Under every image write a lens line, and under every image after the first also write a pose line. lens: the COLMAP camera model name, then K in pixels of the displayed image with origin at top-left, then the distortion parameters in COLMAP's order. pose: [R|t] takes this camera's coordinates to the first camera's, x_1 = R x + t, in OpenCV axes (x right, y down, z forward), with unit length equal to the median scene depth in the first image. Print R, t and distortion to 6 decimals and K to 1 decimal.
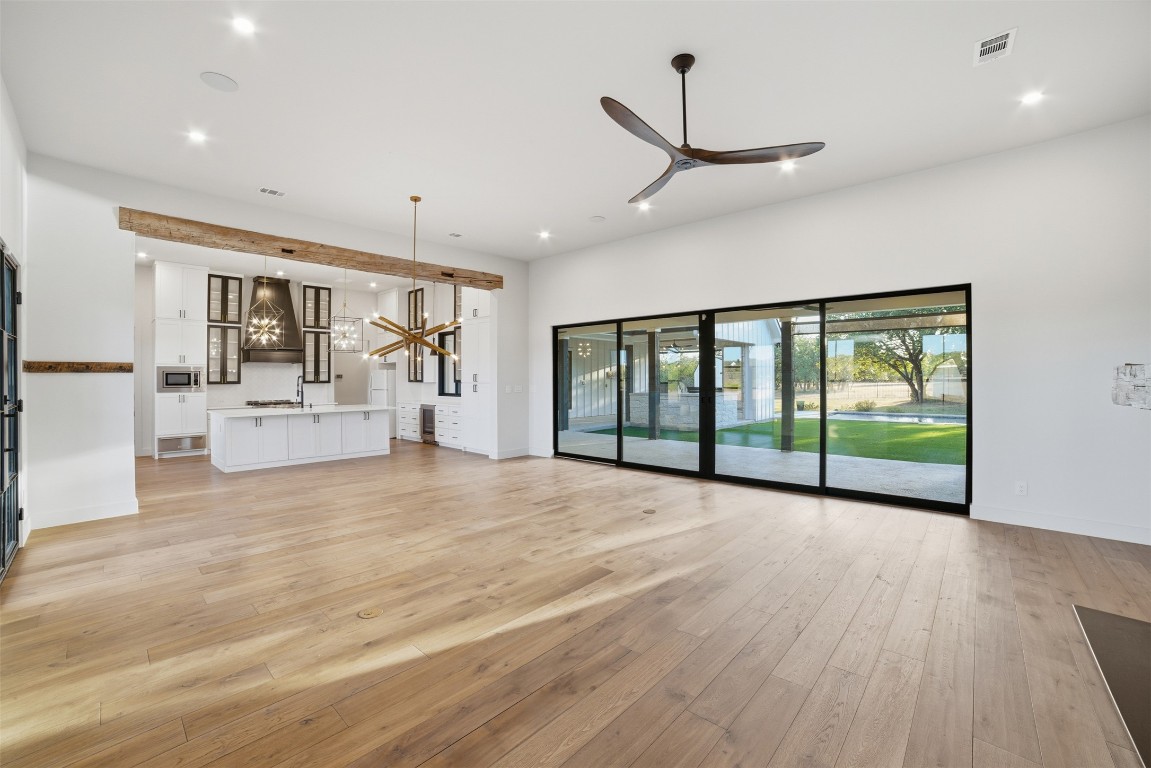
lens RADIAL K [[477.2, 0, 569.8], [0, 477.2, 378.9], [0, 0, 1]] dist [-0.110353, 0.037271]
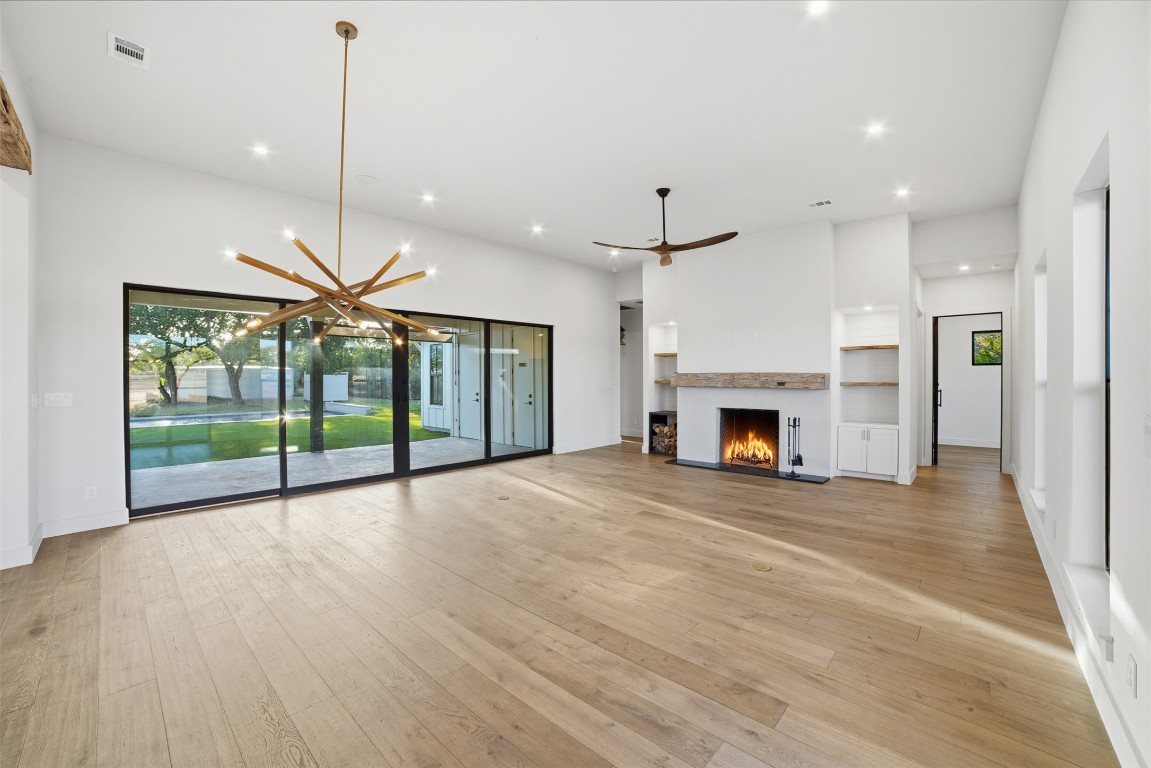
lens RADIAL K [[477.2, 0, 569.8], [0, 477.2, 378.9], [0, 0, 1]] dist [-0.110353, 0.037271]
pose [[-0.008140, 0.000781, 0.999967, -0.842069], [0.003501, 0.999994, -0.000752, 0.004062], [-0.999961, 0.003495, -0.008142, 0.769172]]
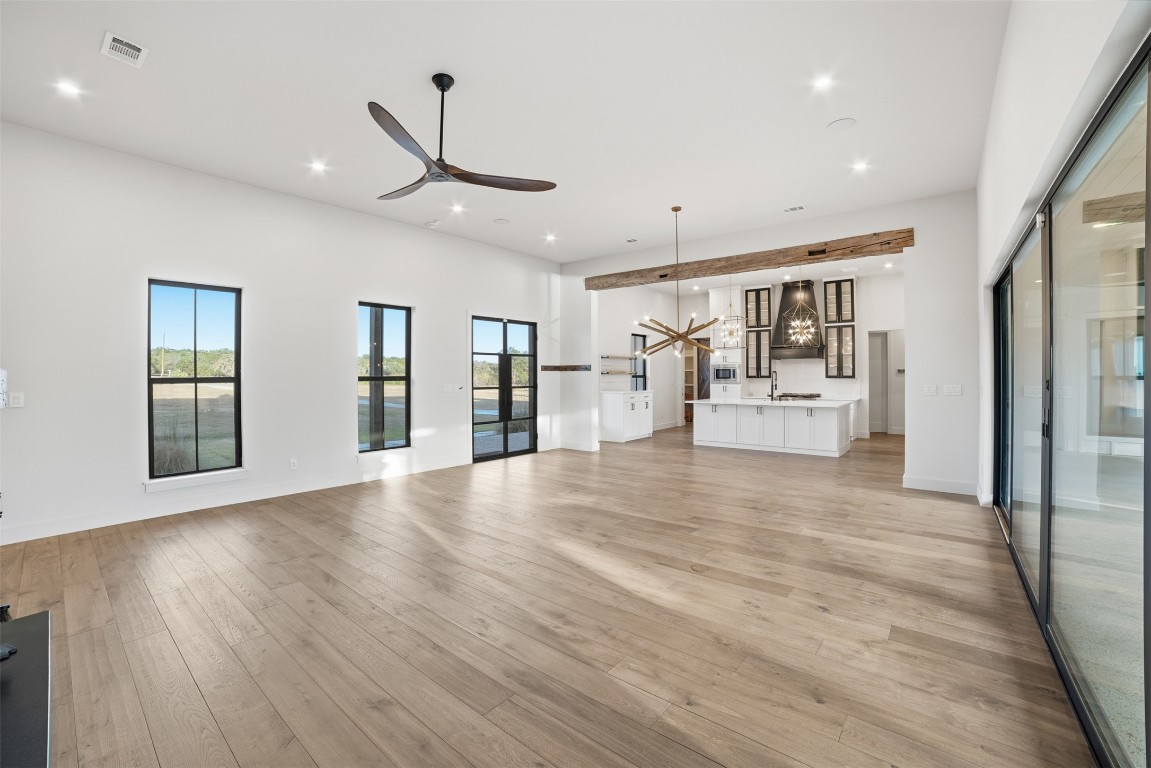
lens RADIAL K [[477.2, 0, 569.8], [0, 477.2, 378.9], [0, 0, 1]] dist [-0.110353, 0.037271]
pose [[0.052081, 0.013602, -0.998550, 0.759412], [0.000787, 0.999906, 0.013661, -0.005591], [0.998643, -0.001498, 0.052066, 0.700165]]
